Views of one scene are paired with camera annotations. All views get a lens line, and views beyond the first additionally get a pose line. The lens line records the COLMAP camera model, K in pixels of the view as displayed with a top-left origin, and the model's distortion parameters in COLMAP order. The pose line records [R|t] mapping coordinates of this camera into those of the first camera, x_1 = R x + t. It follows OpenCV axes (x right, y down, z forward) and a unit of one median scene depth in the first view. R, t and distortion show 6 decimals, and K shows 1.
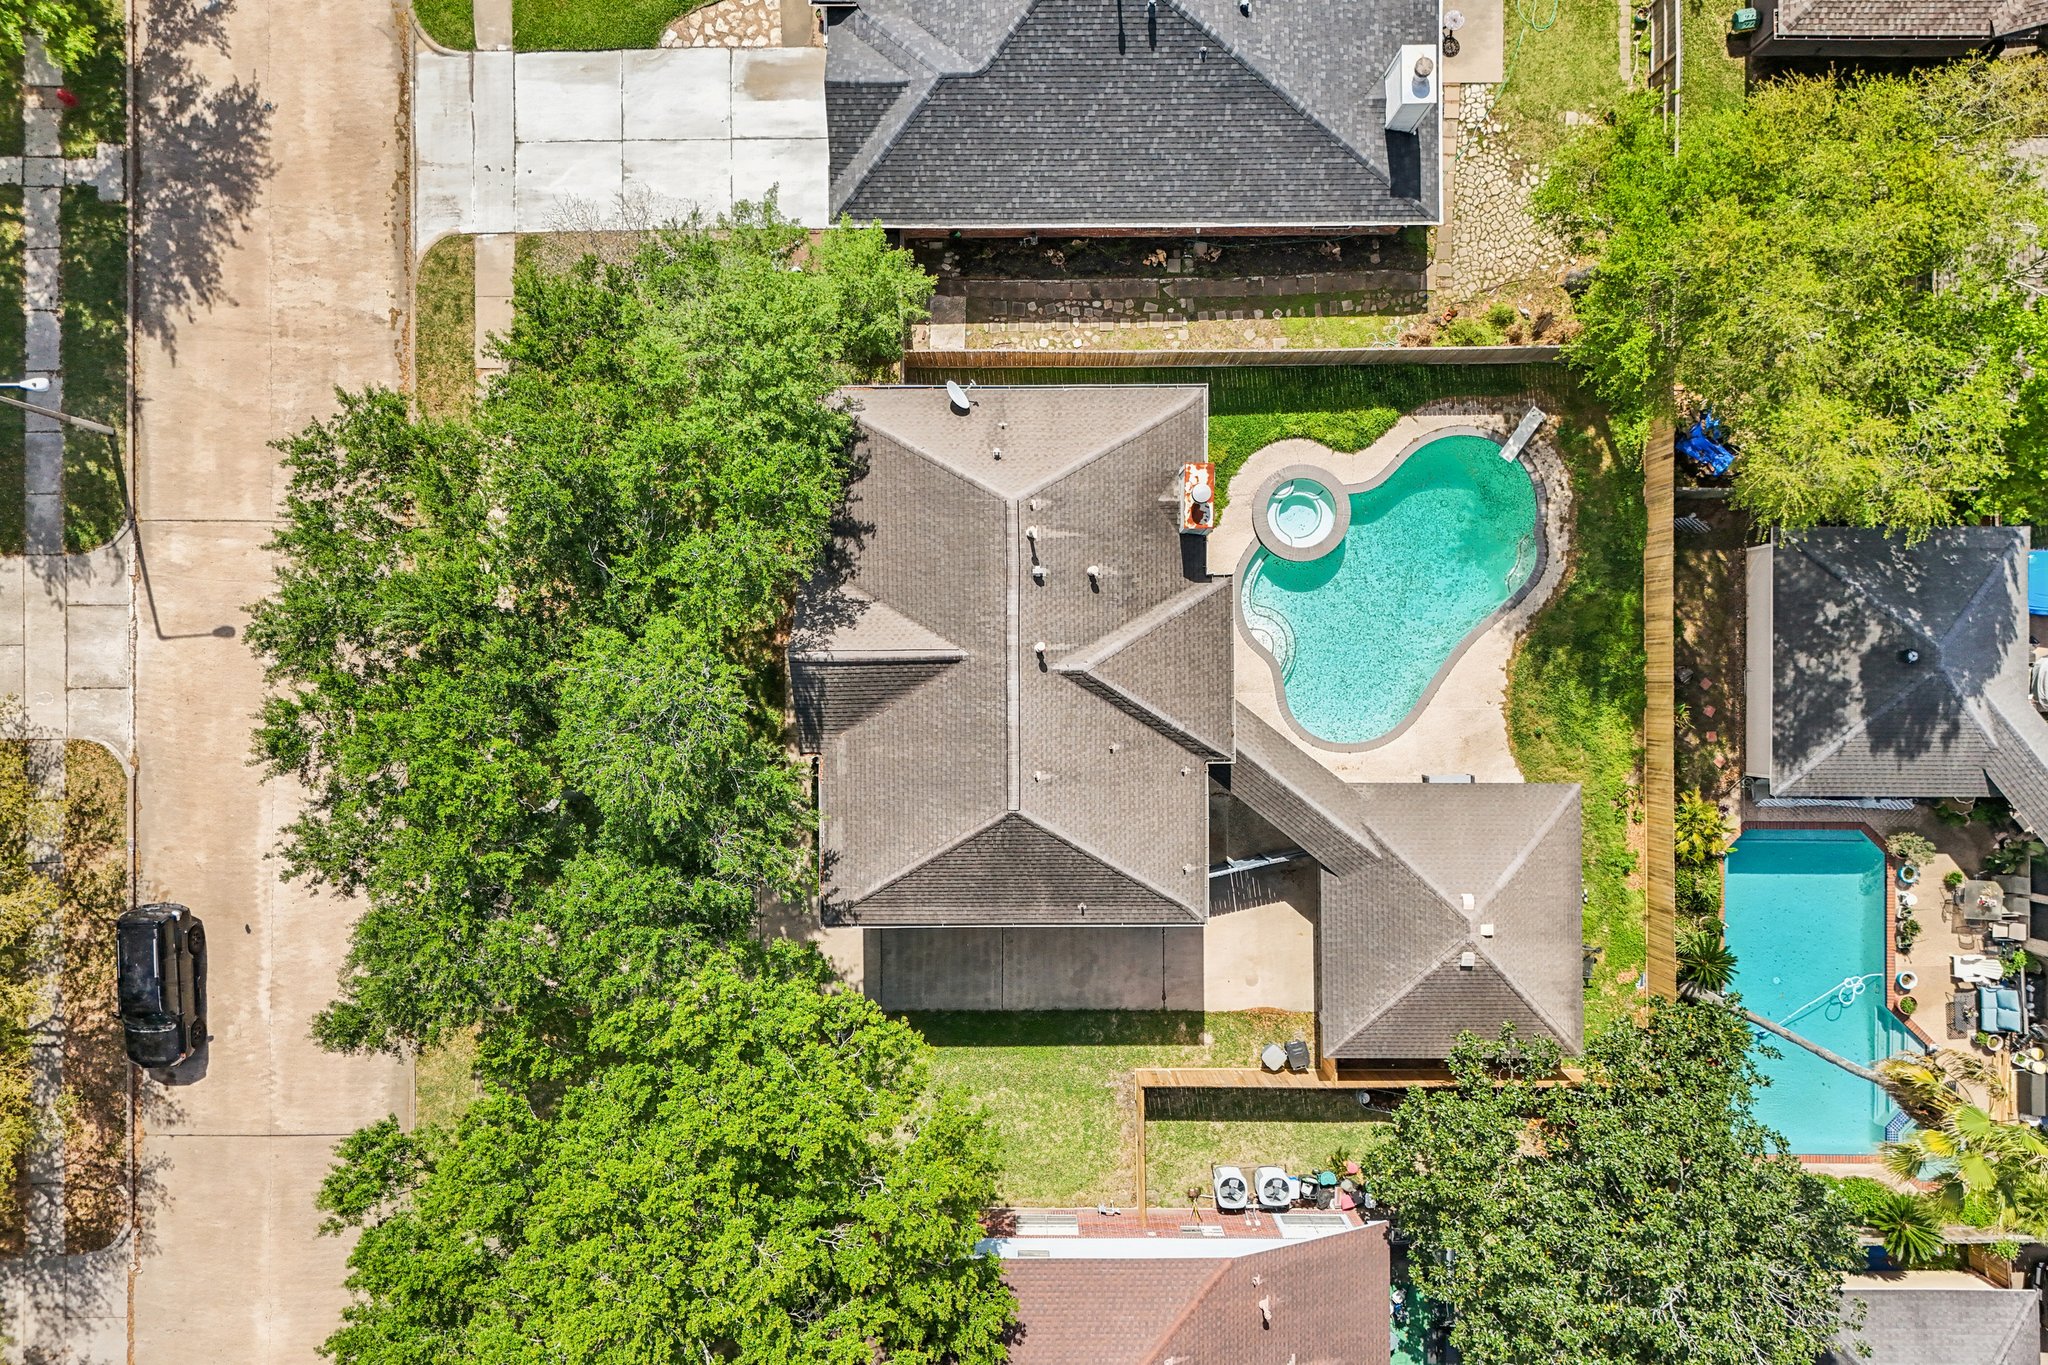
lens RADIAL K [[1531.0, 0, 1023.4], [0, 1531.0, 686.4], [0, 0, 1]] dist [0.063858, -0.064090]
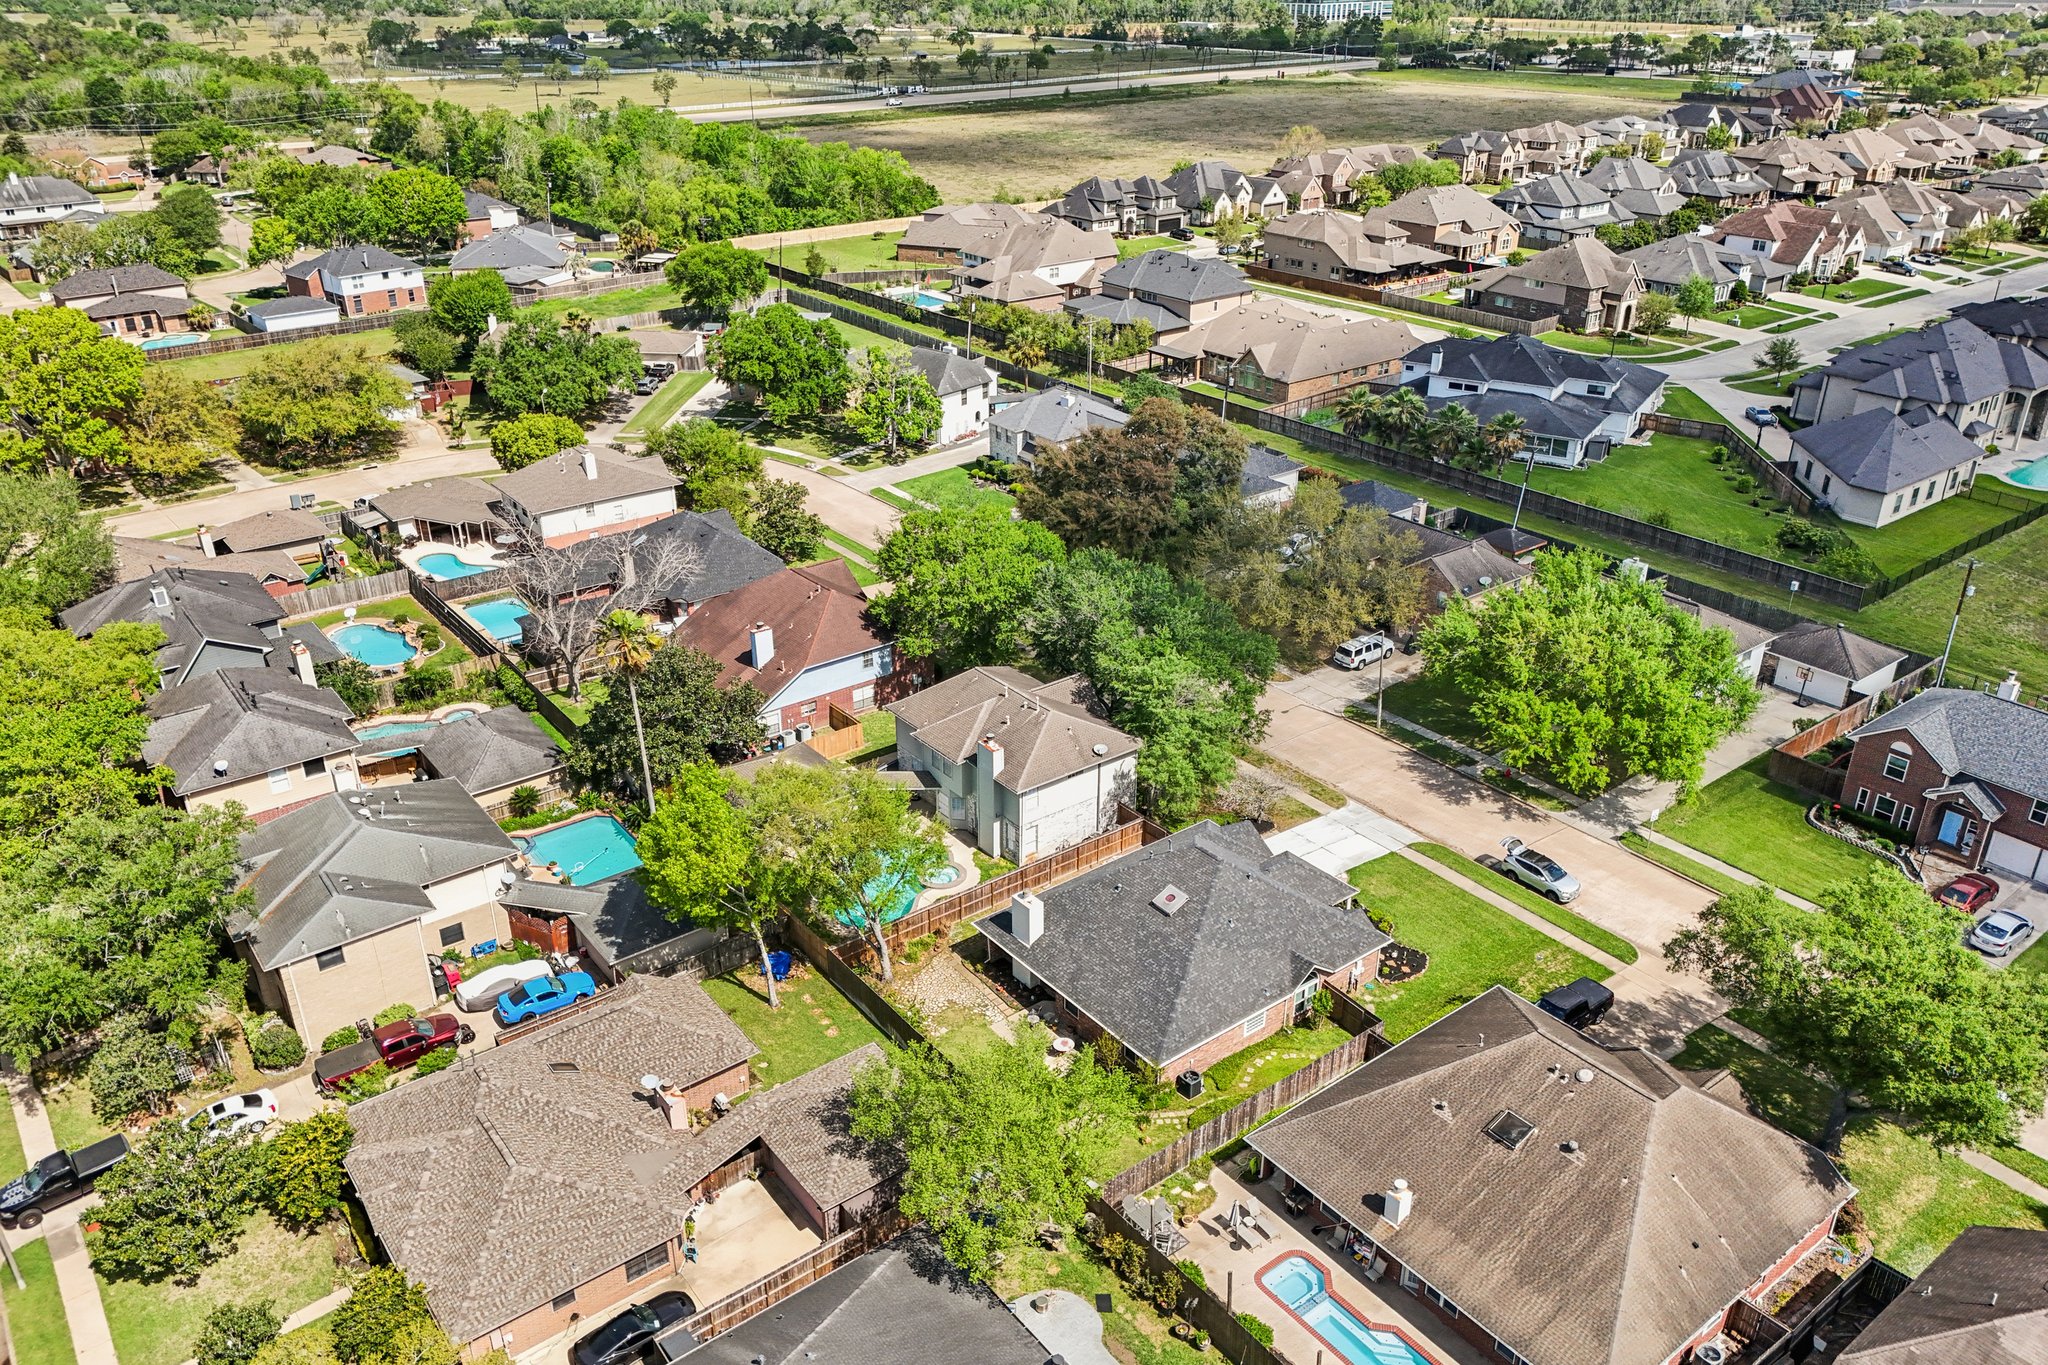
lens RADIAL K [[1531.0, 0, 1008.6], [0, 1531.0, 690.0], [0, 0, 1]] dist [0.063858, -0.064090]
pose [[-0.800114, 0.265720, -0.537783, 1.115103], [-0.599815, -0.345018, 0.721931, -1.511552], [0.006287, 0.900197, 0.435437, -0.069819]]
